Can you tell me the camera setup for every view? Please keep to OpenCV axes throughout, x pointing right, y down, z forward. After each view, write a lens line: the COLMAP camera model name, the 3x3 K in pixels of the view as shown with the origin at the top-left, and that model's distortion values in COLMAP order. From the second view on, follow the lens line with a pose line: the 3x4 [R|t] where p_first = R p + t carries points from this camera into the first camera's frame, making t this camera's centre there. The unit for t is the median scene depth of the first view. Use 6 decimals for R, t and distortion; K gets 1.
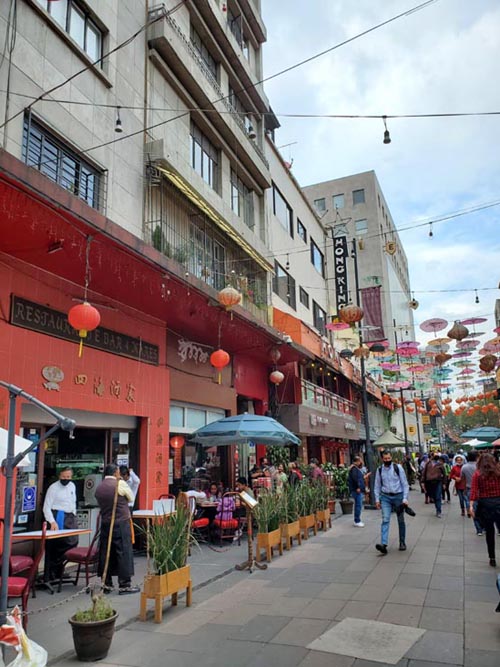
lens RADIAL K [[514.6, 0, 245.0], [0, 514.6, 346.3], [0, 0, 1]] dist [0.078913, -0.098420]
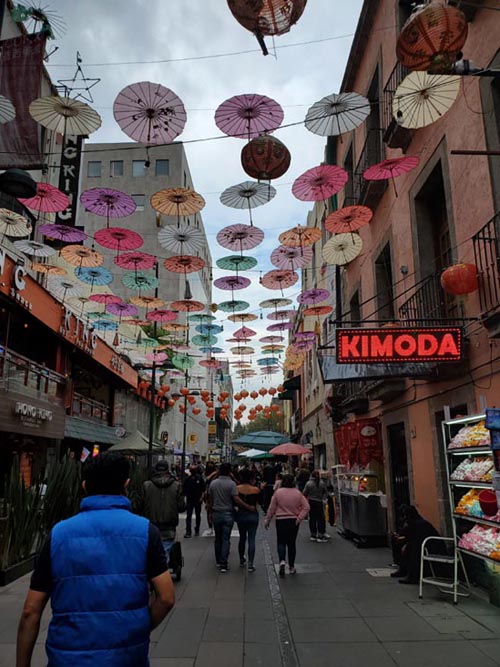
lens RADIAL K [[514.6, 0, 245.0], [0, 514.6, 346.3], [0, 0, 1]] dist [0.078913, -0.098420]
pose [[0.928801, 0.109150, 0.354139, 0.173789], [-0.100330, 0.994015, -0.043232, 0.075480], [-0.356738, 0.004623, 0.934193, 0.347121]]
